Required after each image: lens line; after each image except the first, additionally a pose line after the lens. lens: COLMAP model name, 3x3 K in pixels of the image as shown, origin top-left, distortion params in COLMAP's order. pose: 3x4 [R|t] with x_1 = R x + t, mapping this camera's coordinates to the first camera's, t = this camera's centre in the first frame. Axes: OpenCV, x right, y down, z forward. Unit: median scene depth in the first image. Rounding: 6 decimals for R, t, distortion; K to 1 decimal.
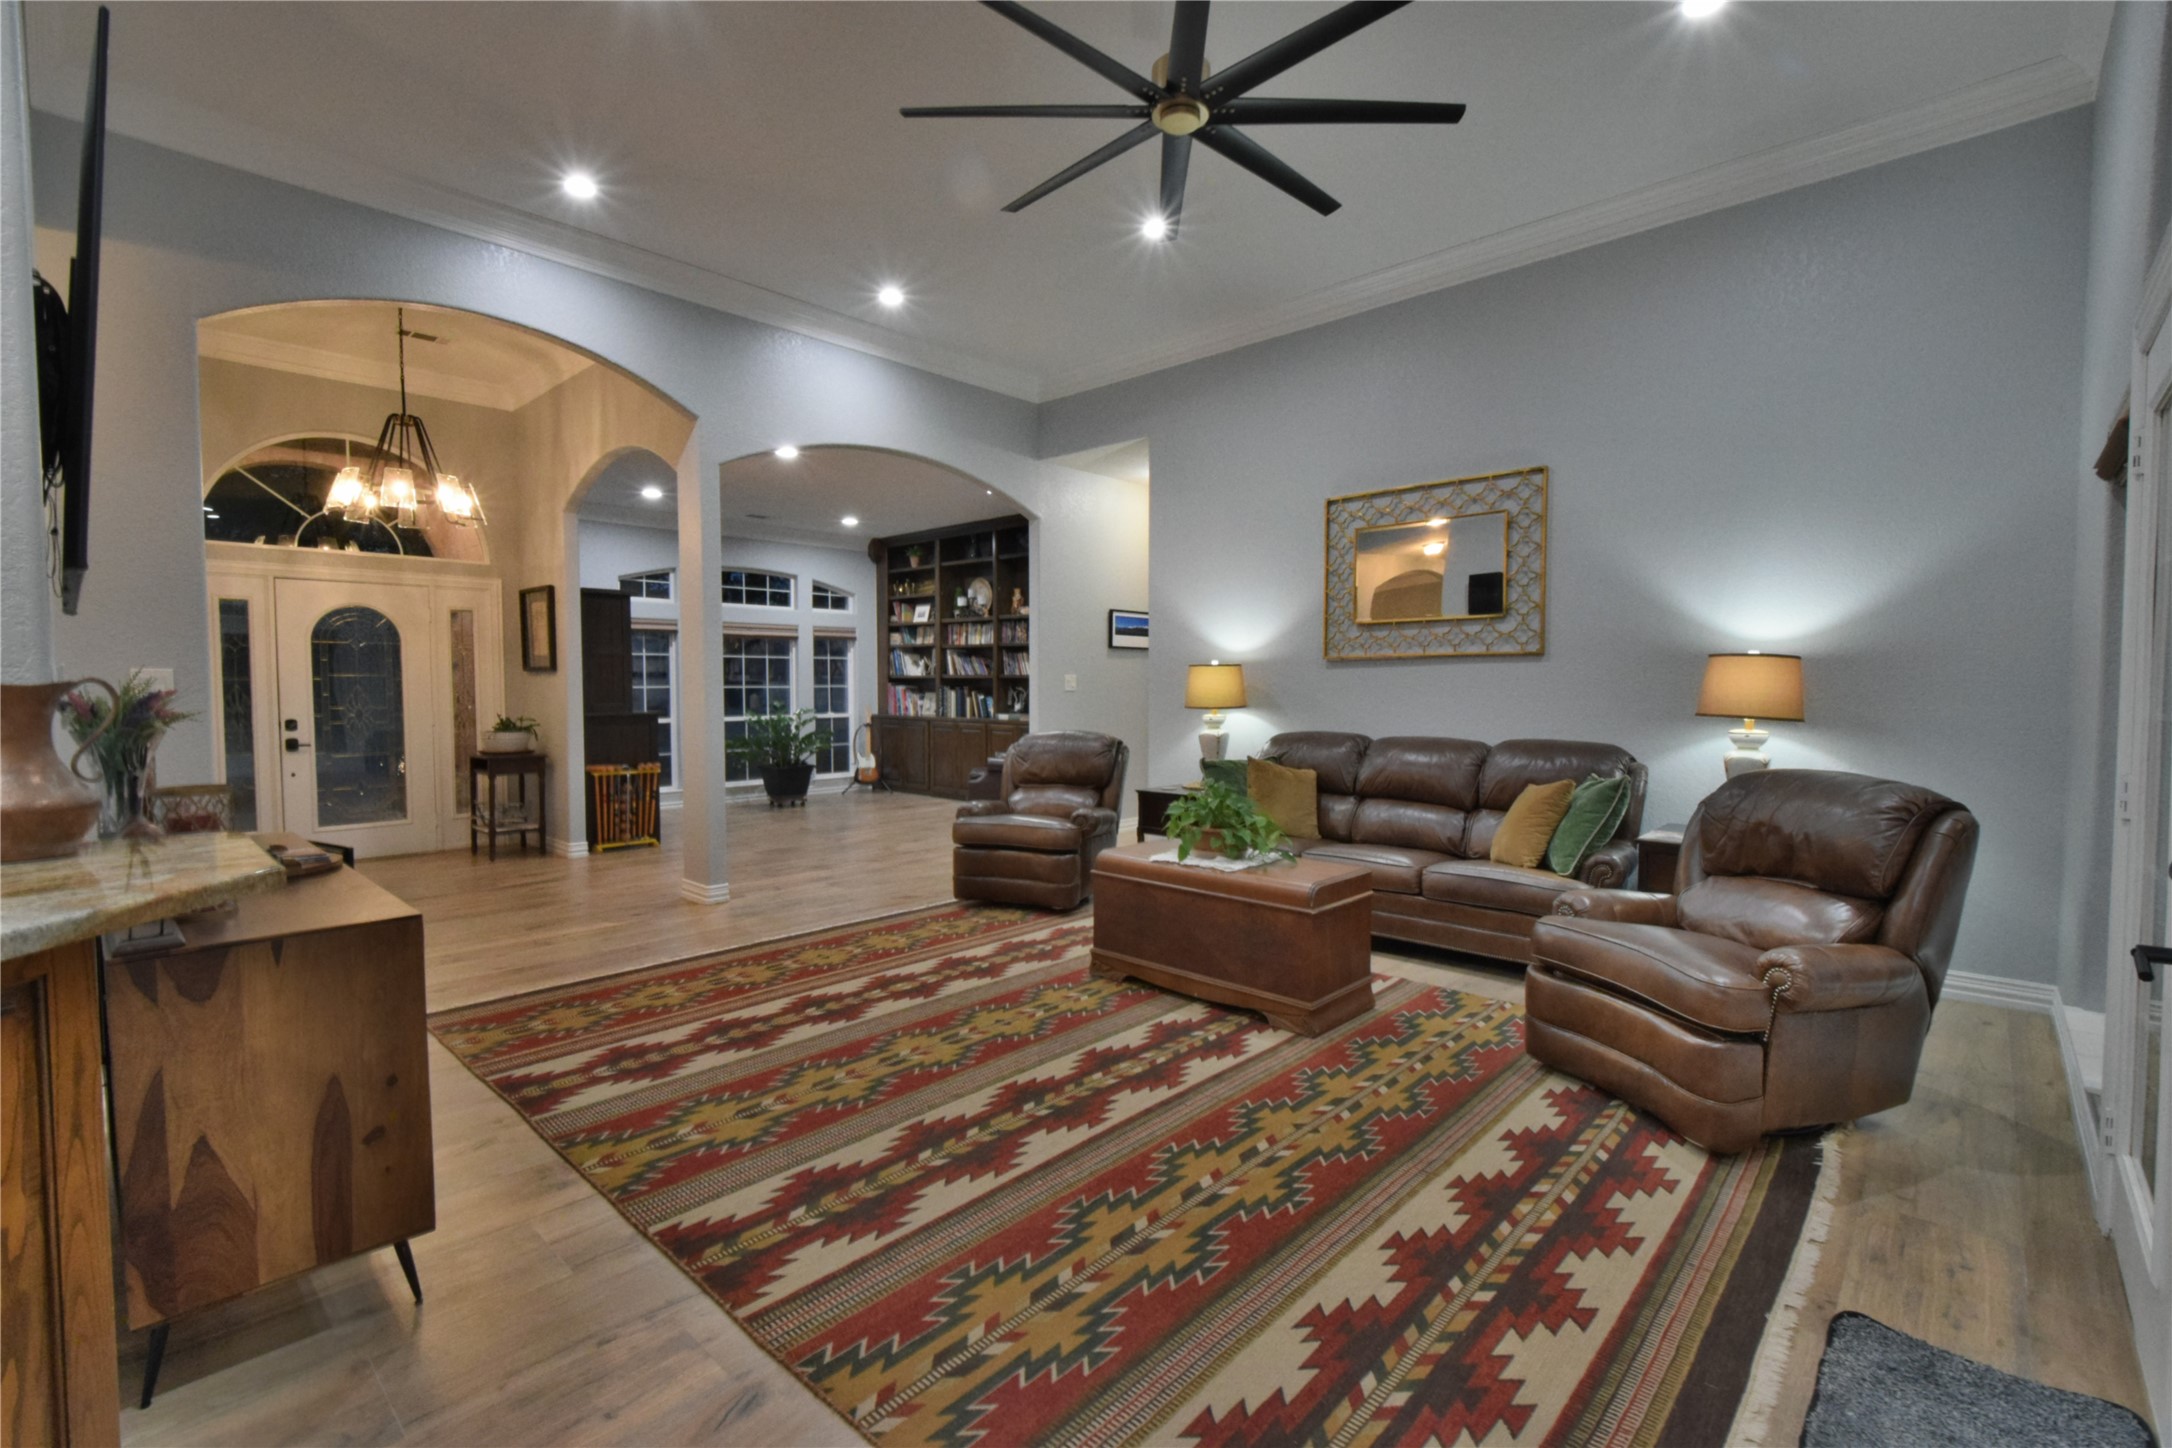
lens RADIAL K [[957.0, 0, 1075.4], [0, 957.0, 719.5], [0, 0, 1]] dist [-0.000793, 0.000073]
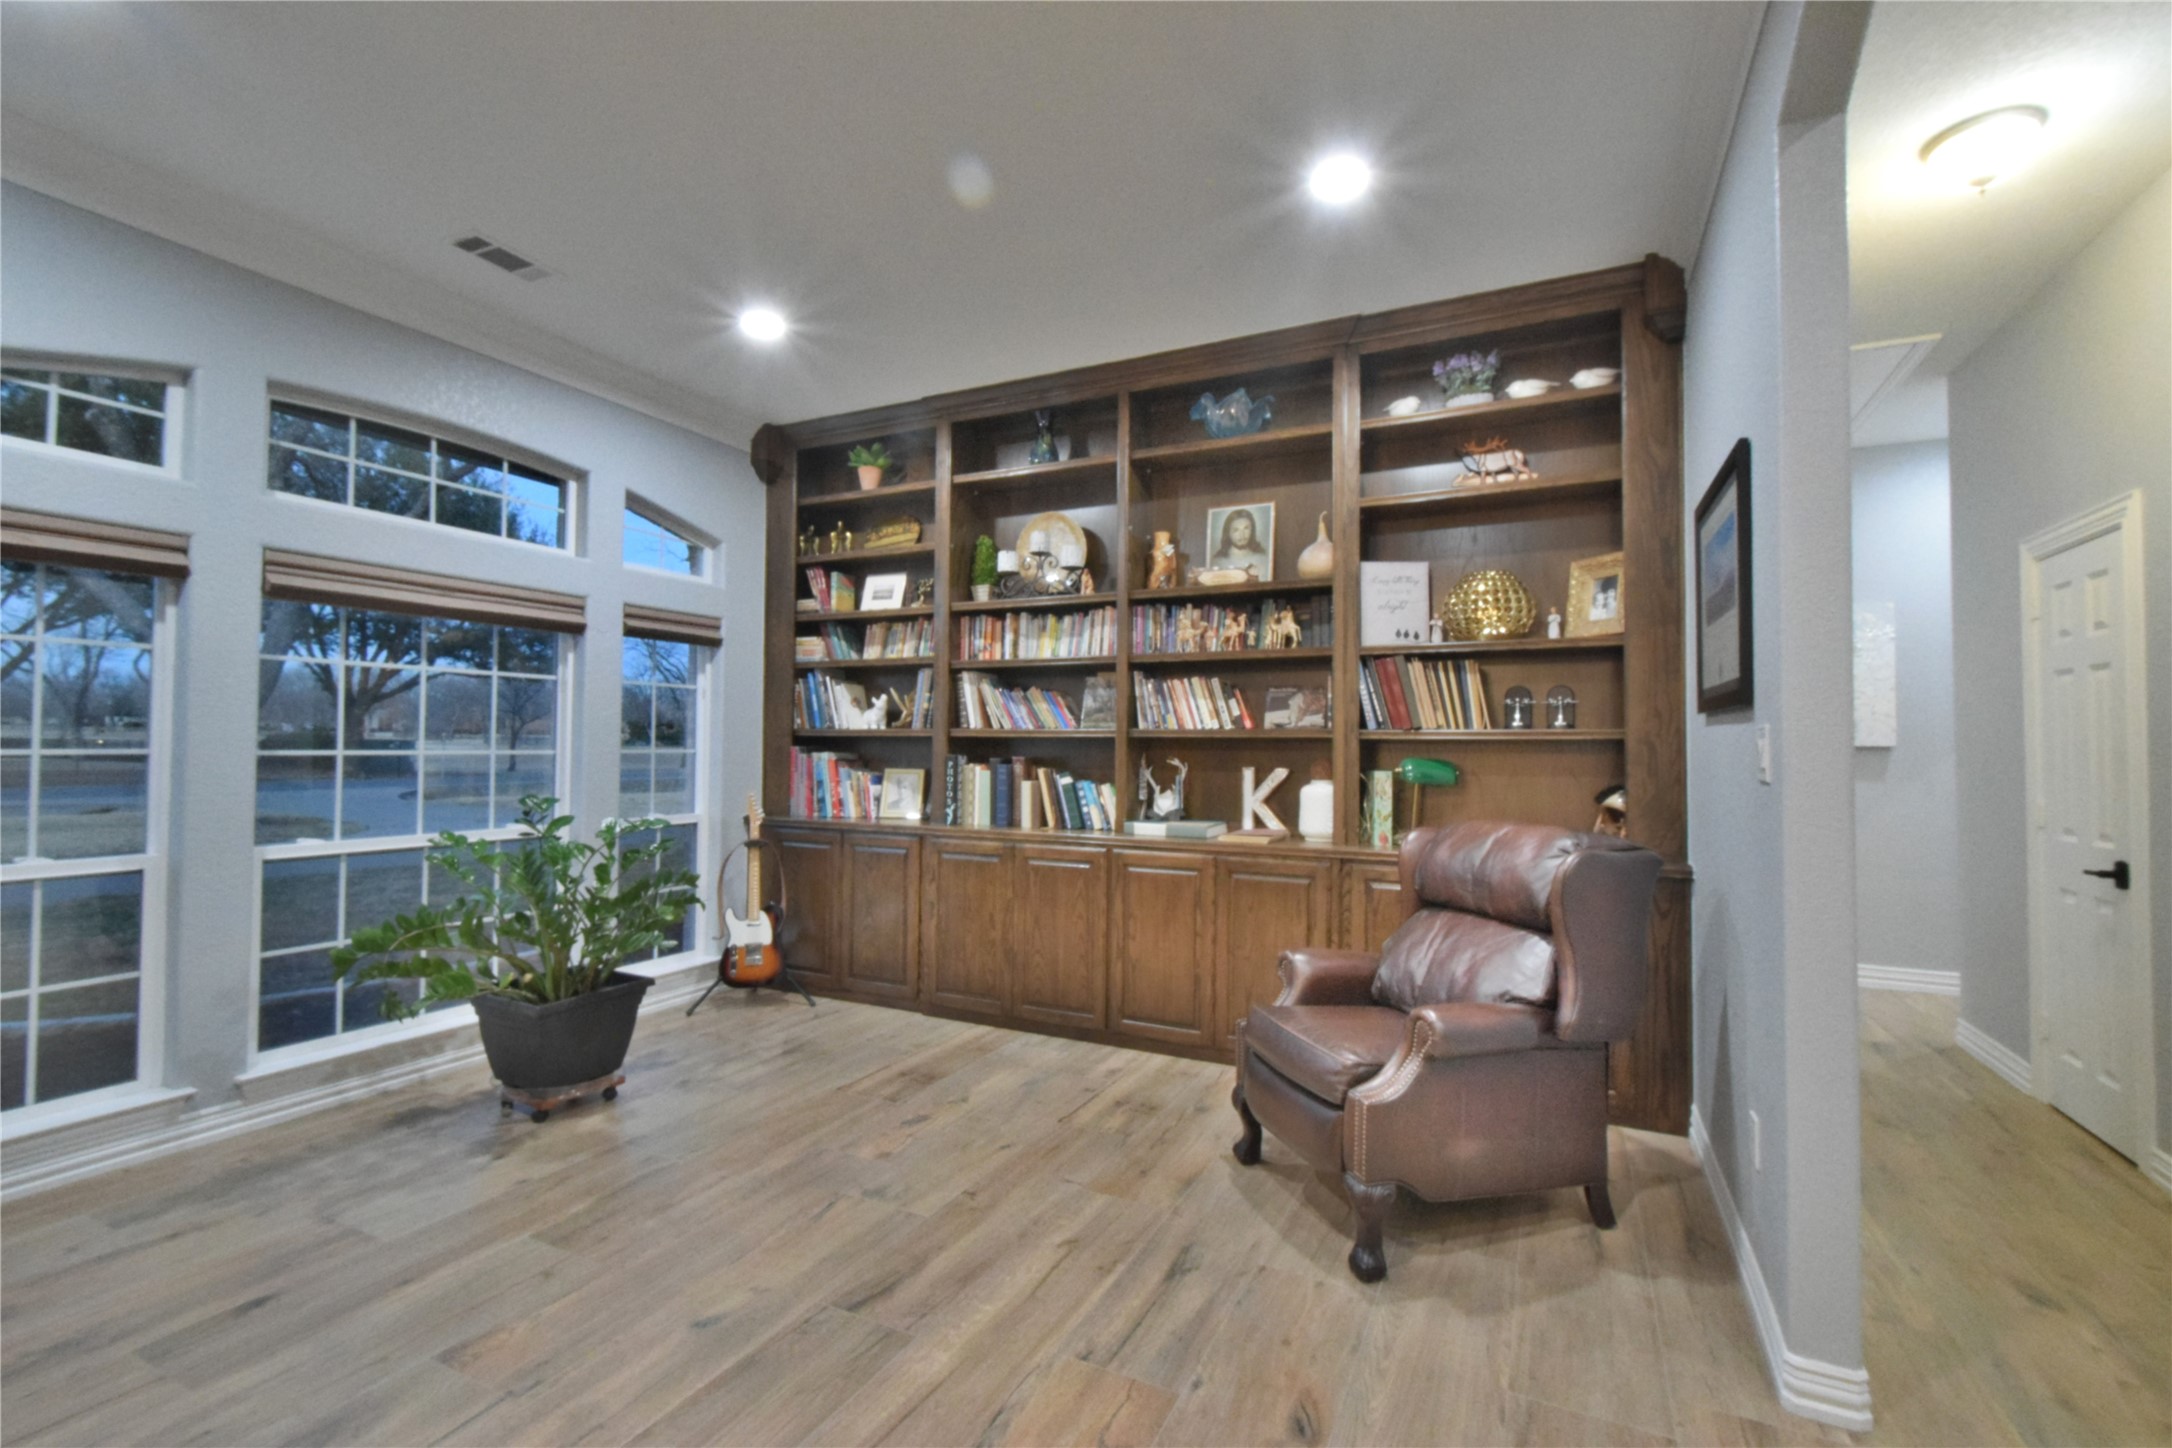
lens RADIAL K [[957.0, 0, 1094.9], [0, 957.0, 739.2], [0, 0, 1]] dist [-0.000793, 0.000073]
pose [[0.955960, 0.017190, 0.292993, -0.198155], [-0.001636, 0.998580, -0.053247, -0.018225], [-0.293492, 0.050423, 0.954631, 0.549230]]
